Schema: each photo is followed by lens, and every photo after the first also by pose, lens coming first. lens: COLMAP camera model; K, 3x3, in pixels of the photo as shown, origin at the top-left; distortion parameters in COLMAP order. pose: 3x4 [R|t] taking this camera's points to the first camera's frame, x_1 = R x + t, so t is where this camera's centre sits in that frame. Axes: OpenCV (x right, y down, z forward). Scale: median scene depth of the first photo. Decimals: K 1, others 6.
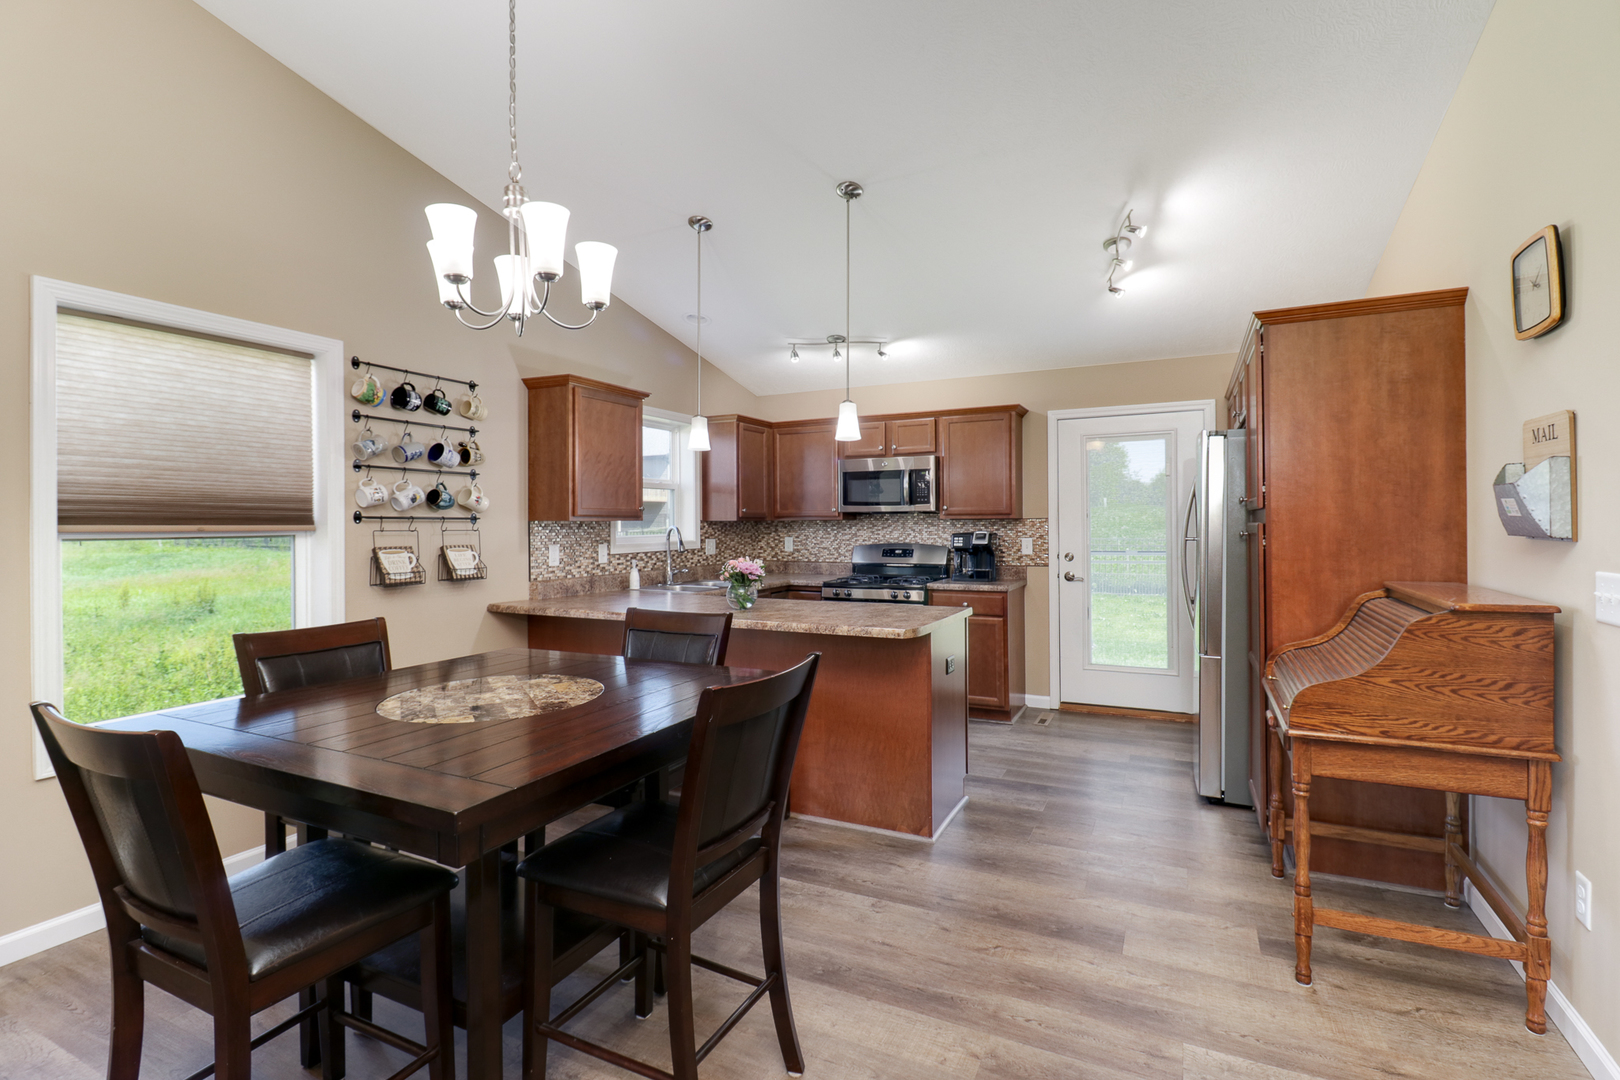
lens RADIAL K [[753.9, 0, 822.0], [0, 753.9, 532.3], [0, 0, 1]] dist [0.019628, -0.004396]
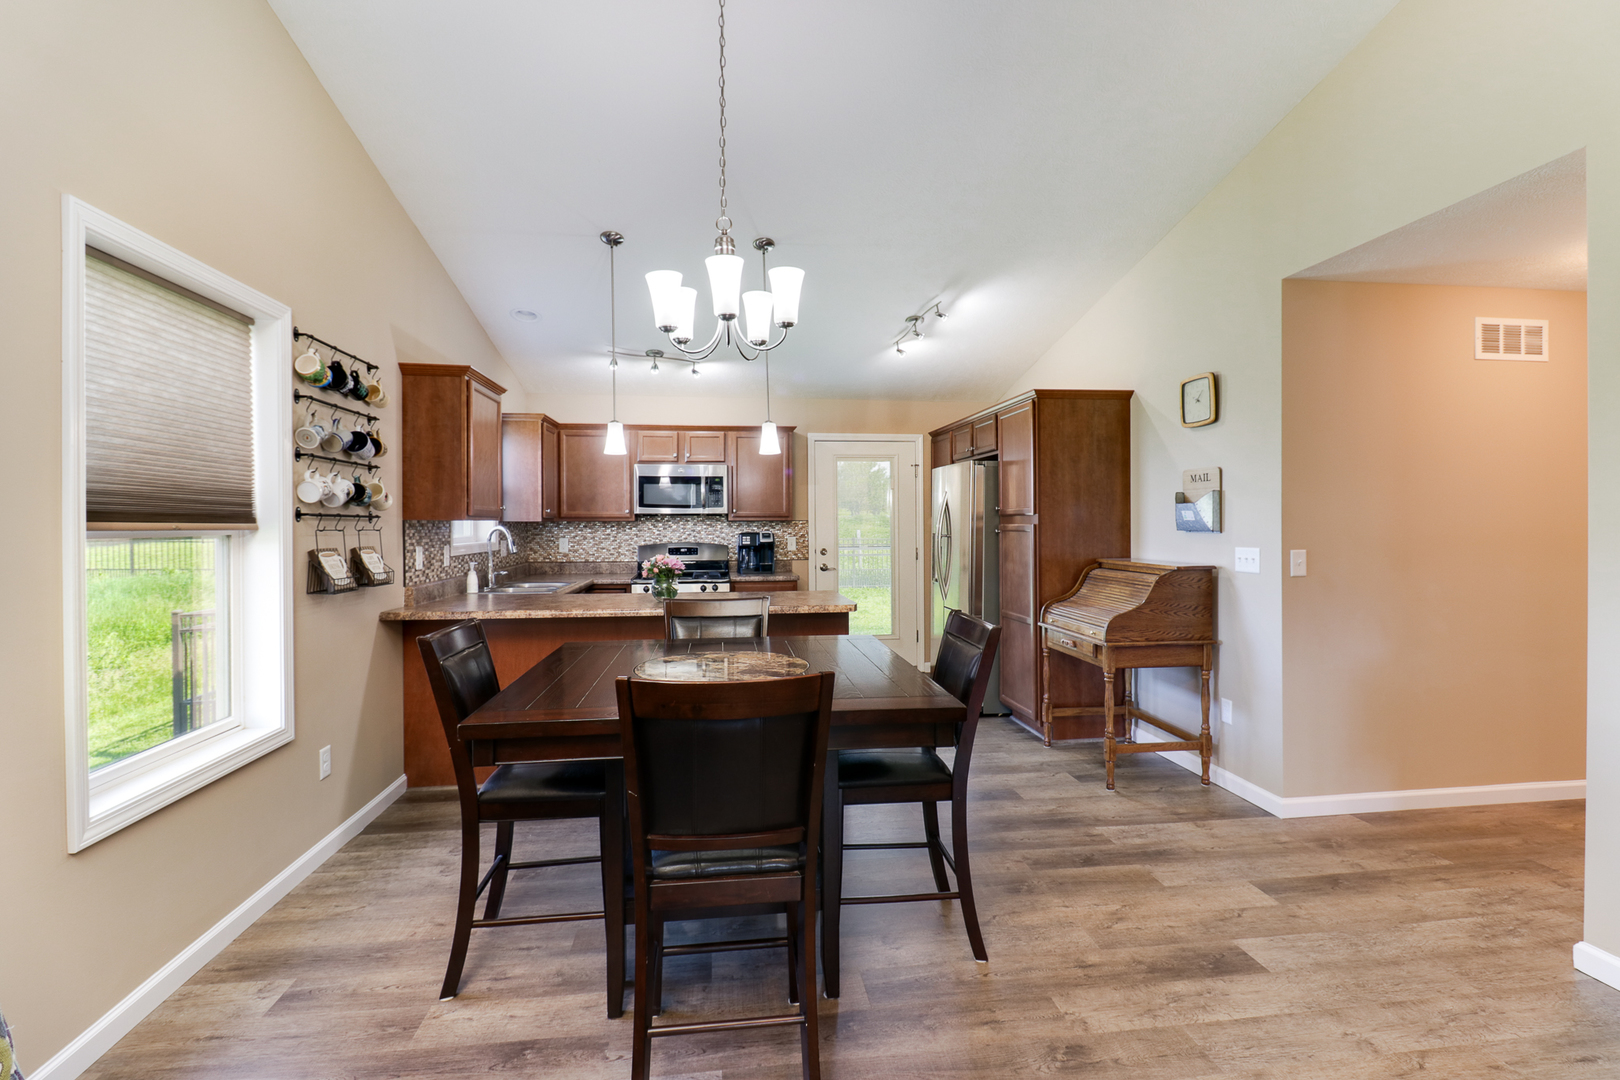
lens RADIAL K [[753.9, 0, 811.5], [0, 753.9, 537.1], [0, 0, 1]] dist [0.019628, -0.004396]
pose [[0.831929, -0.007187, 0.554835, -0.603838], [0.005598, 0.999974, 0.004559, 0.004828], [-0.554853, -0.000687, 0.831948, -0.036166]]
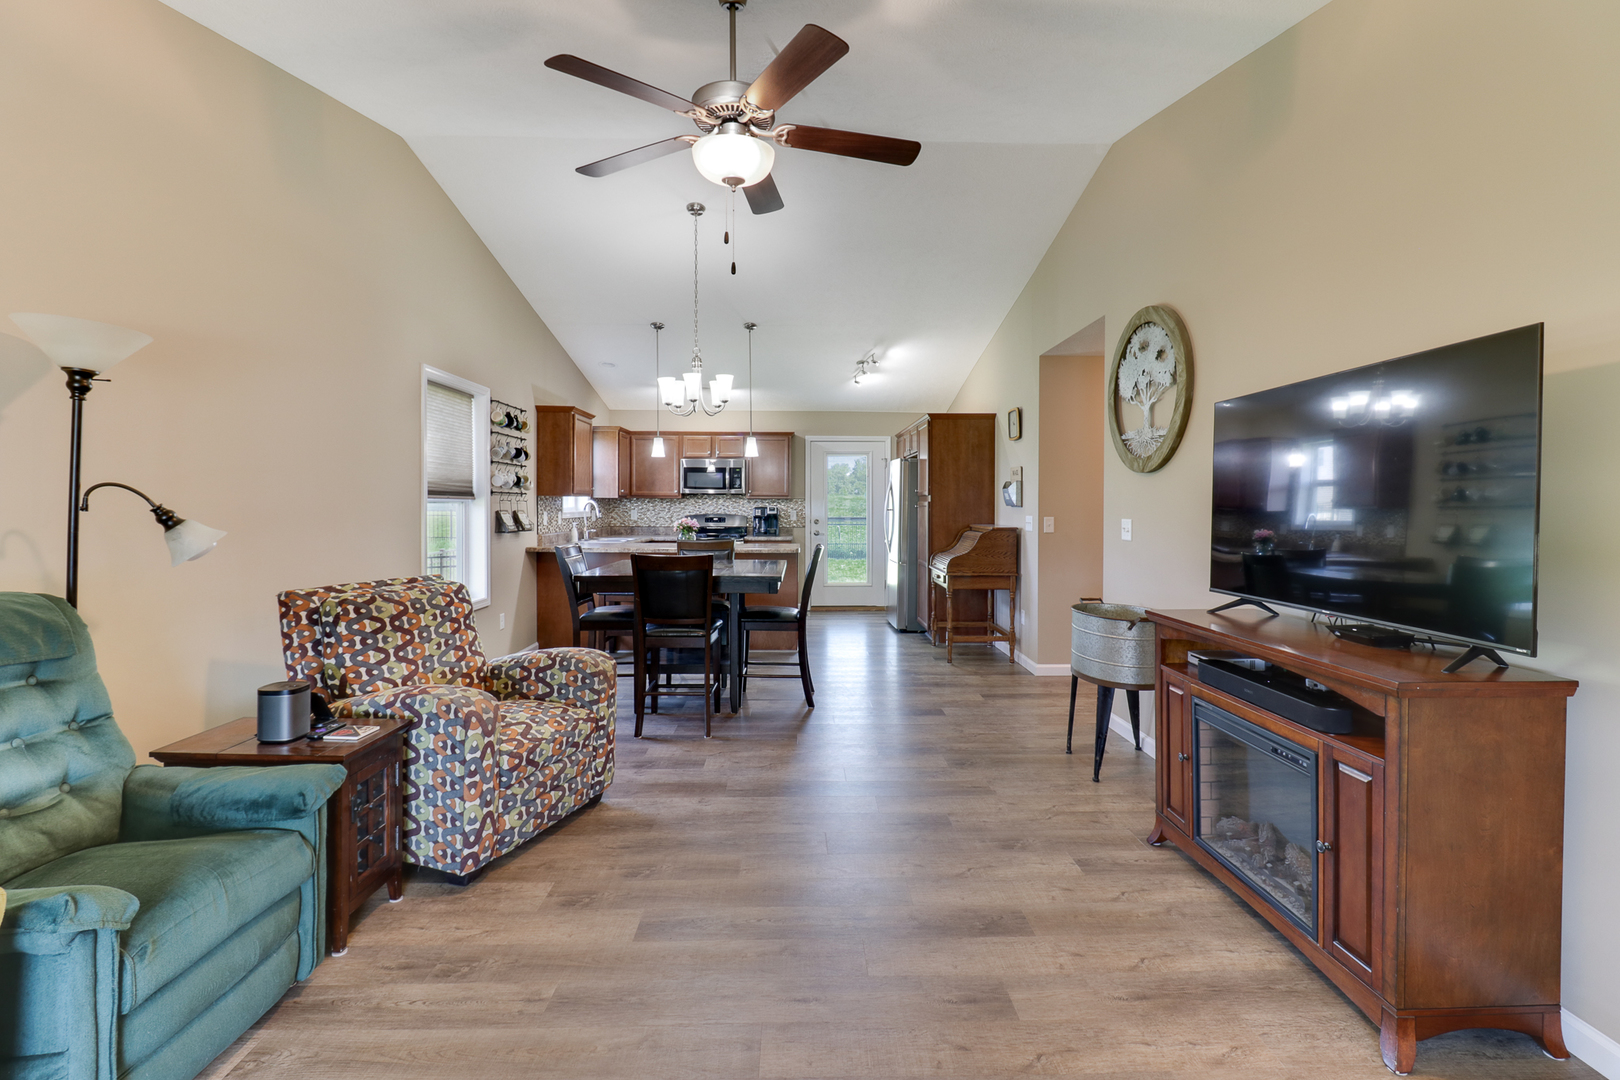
lens RADIAL K [[753.9, 0, 825.1], [0, 753.9, 533.2], [0, 0, 1]] dist [0.019628, -0.004396]
pose [[0.881162, -0.007546, 0.472753, -0.754895], [-0.004298, 0.999704, 0.023966, 0.028902], [-0.472794, -0.023150, 0.880869, -0.851797]]
